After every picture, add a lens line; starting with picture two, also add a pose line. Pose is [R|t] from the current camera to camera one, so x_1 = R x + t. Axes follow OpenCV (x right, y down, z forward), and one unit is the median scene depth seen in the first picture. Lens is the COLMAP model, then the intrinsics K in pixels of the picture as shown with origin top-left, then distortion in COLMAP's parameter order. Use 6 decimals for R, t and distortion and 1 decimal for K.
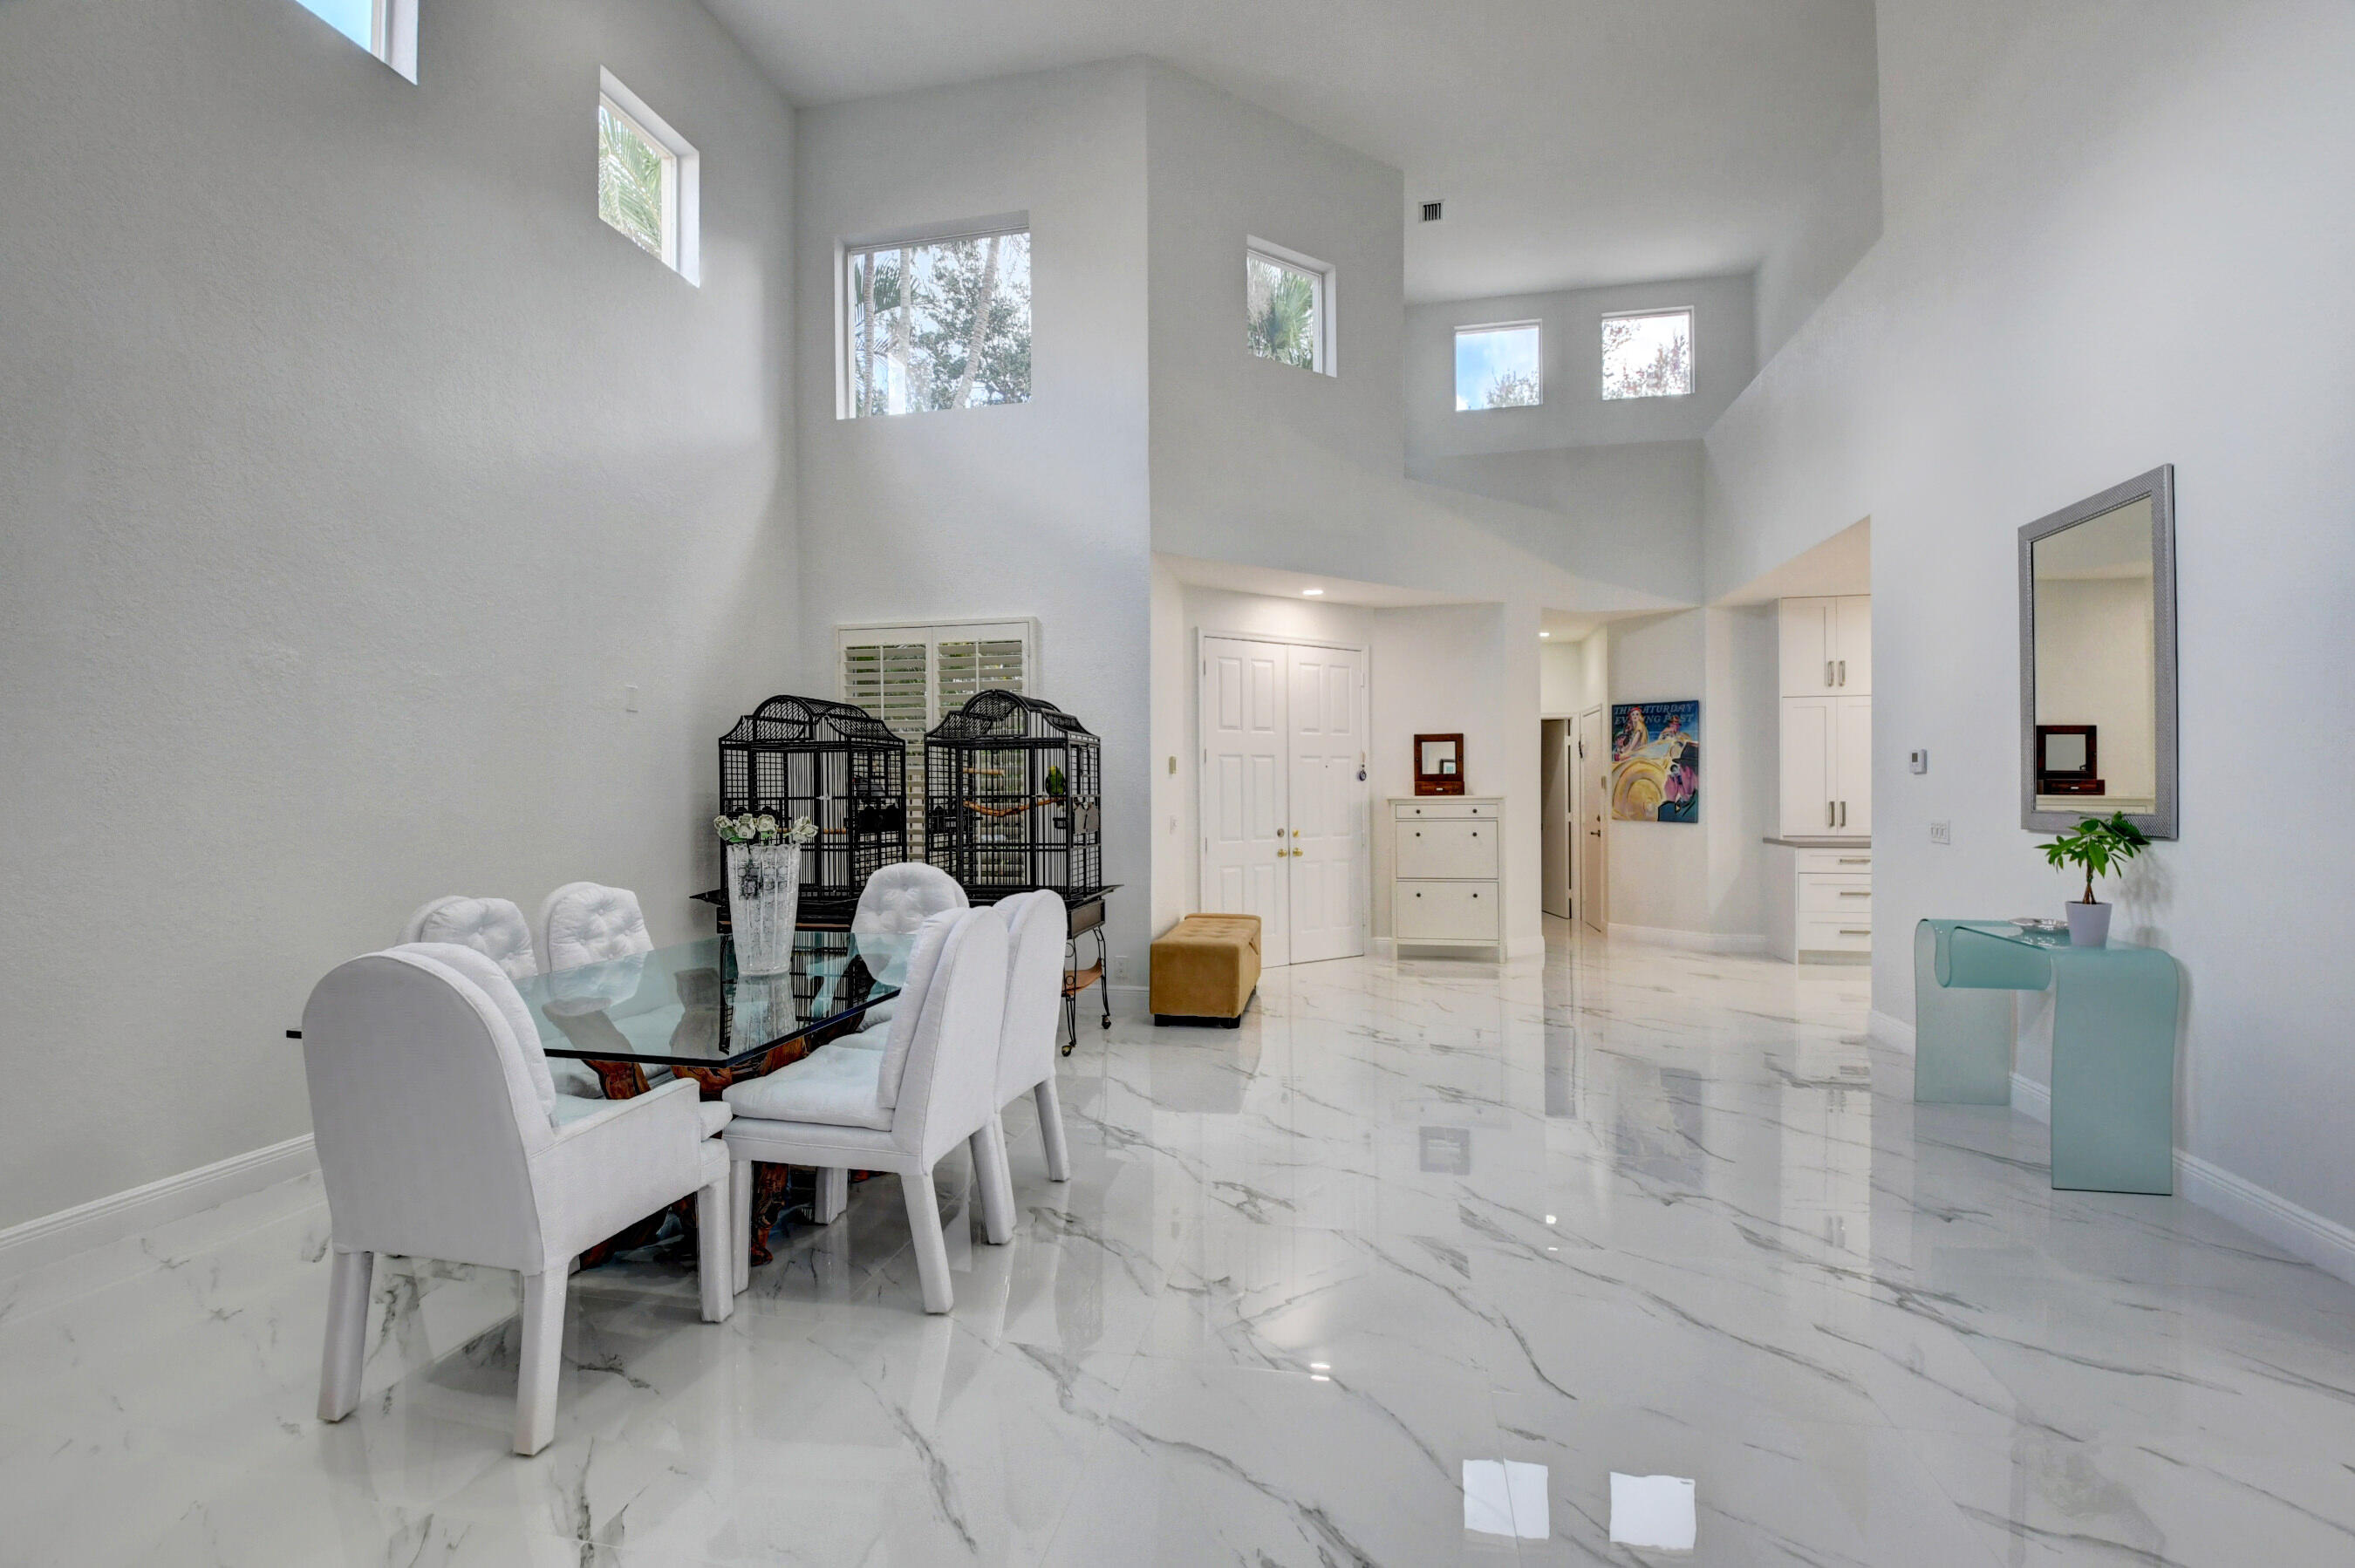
lens RADIAL K [[1036.0, 0, 1167.5], [0, 1036.0, 790.1], [0, 0, 1]] dist [0.021737, -0.034123]
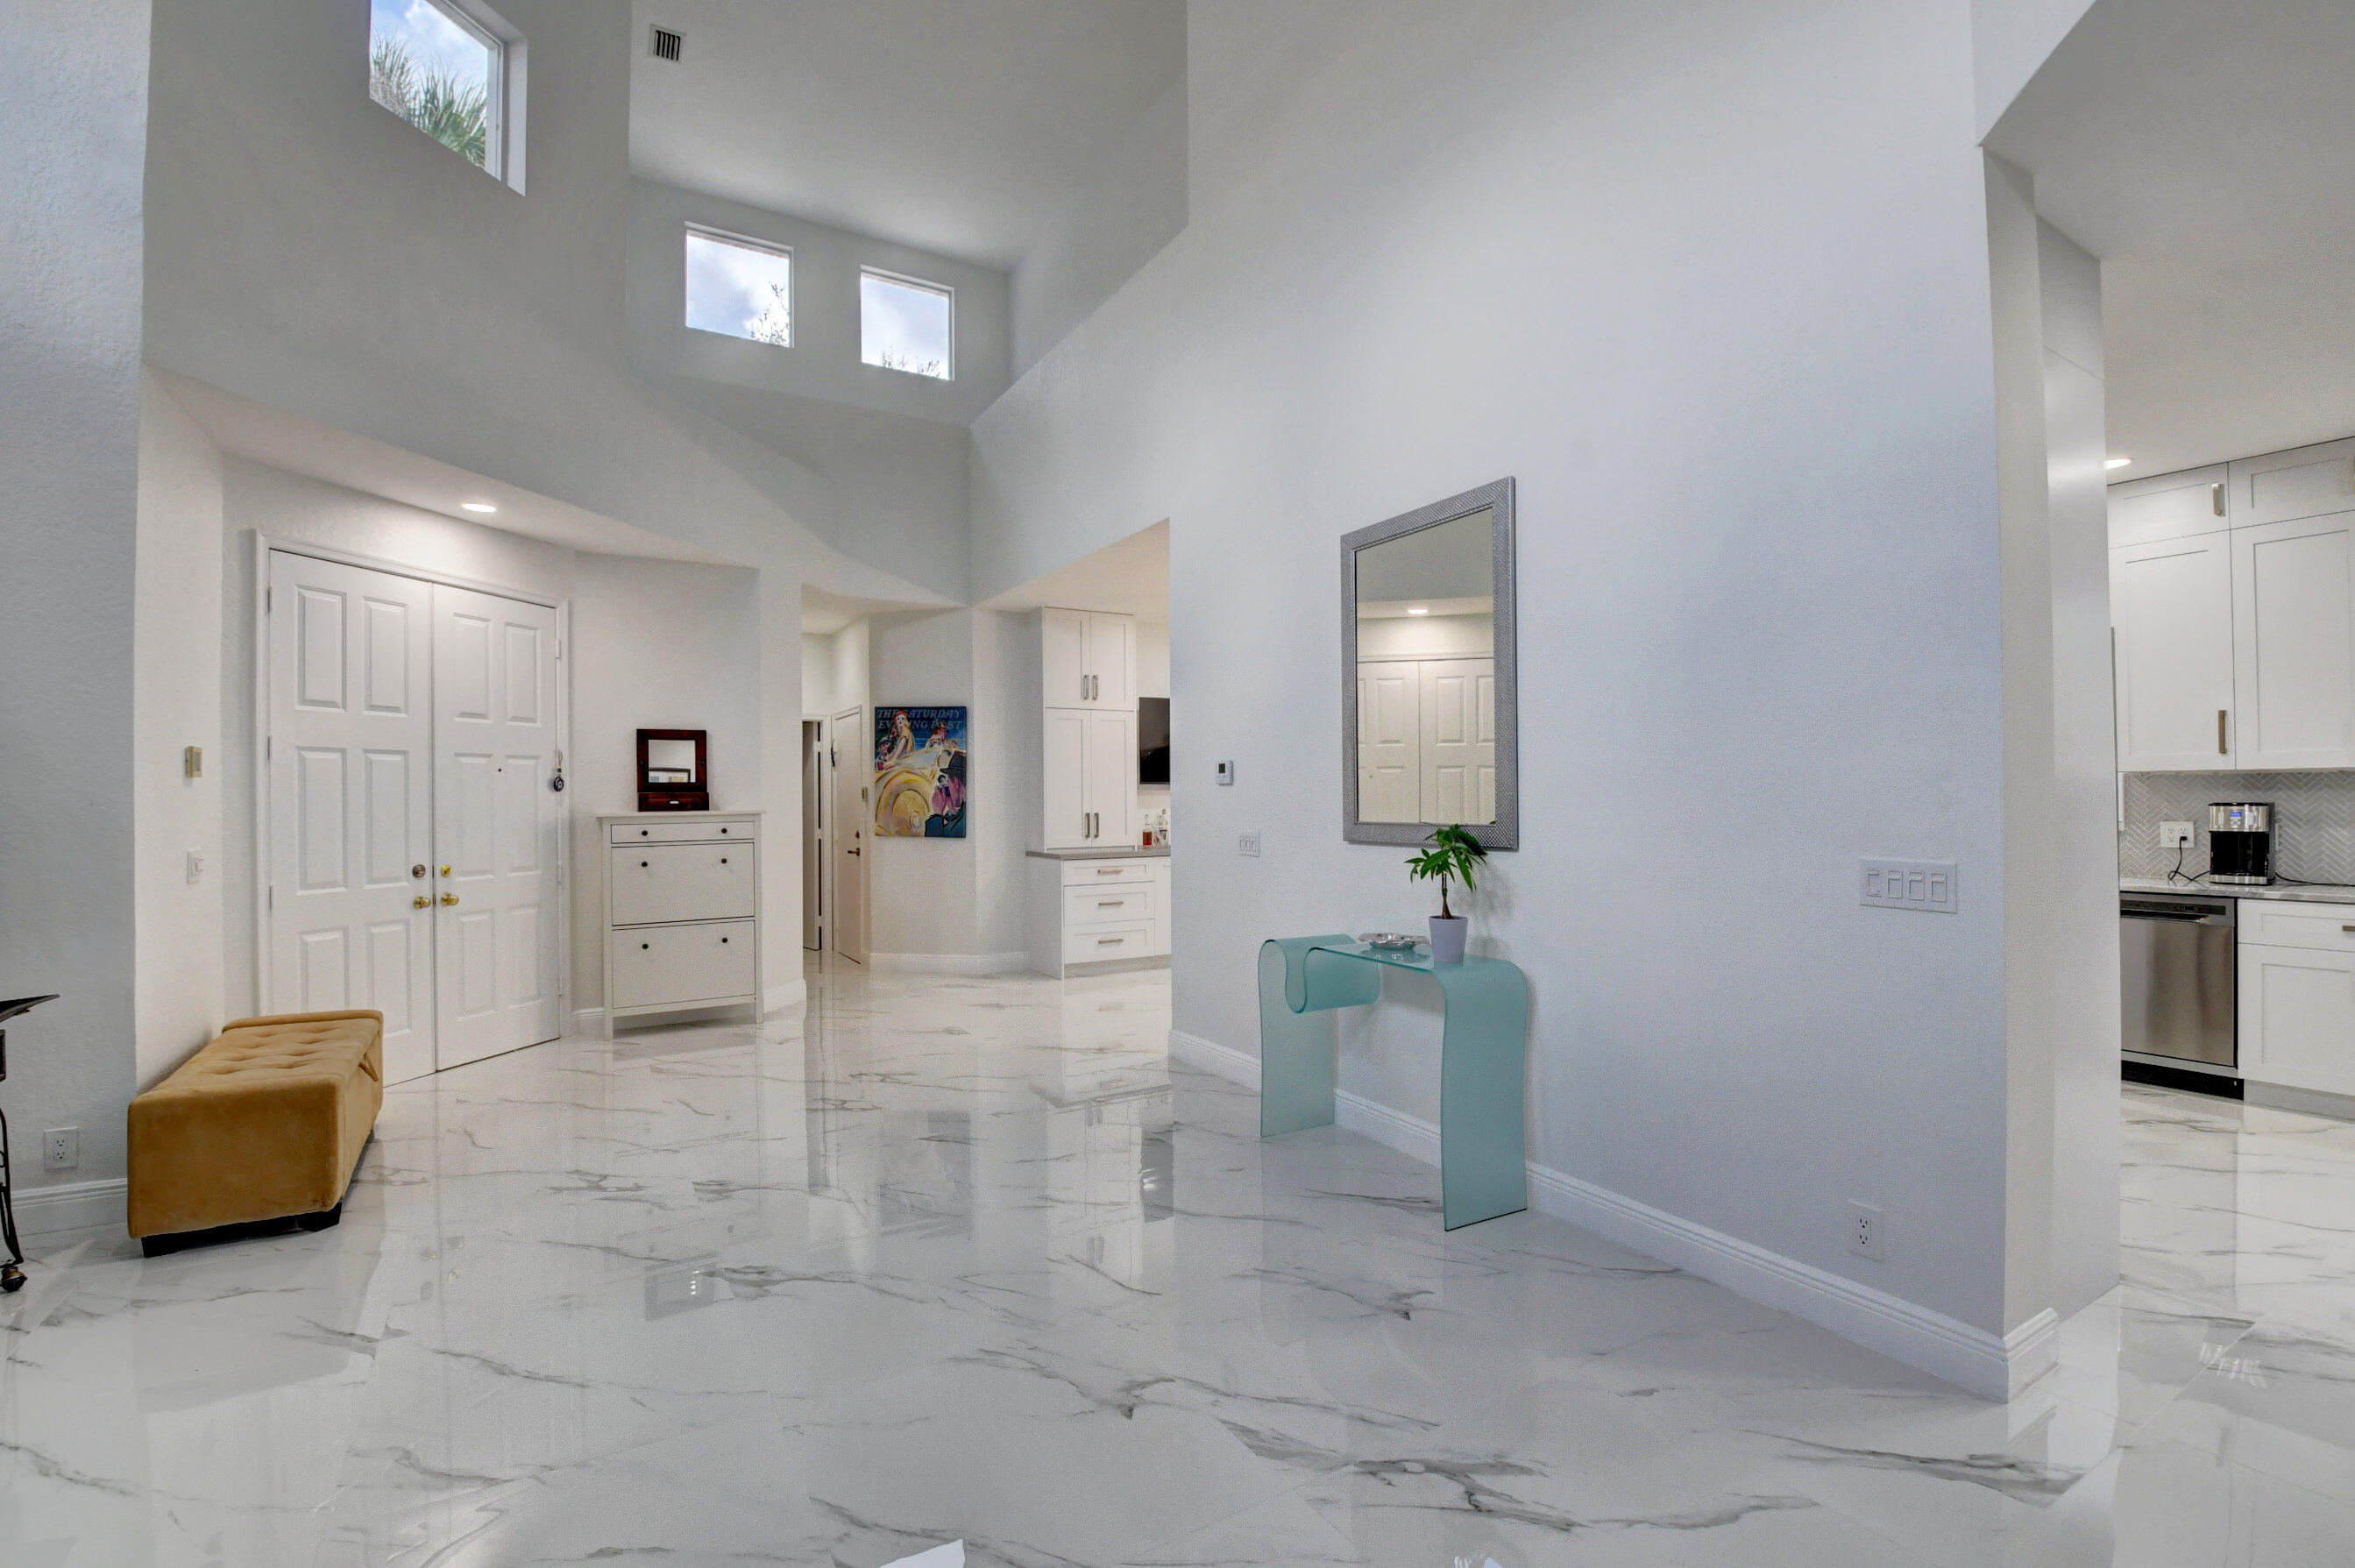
lens RADIAL K [[1036.1, 0, 1167.5], [0, 1036.1, 790.1], [0, 0, 1]] dist [0.021737, -0.034123]
pose [[0.739009, 0.003887, 0.673684, 0.017353], [0.004278, 0.999936, -0.010463, -0.000677], [-0.673682, 0.010615, 0.738946, 0.201341]]
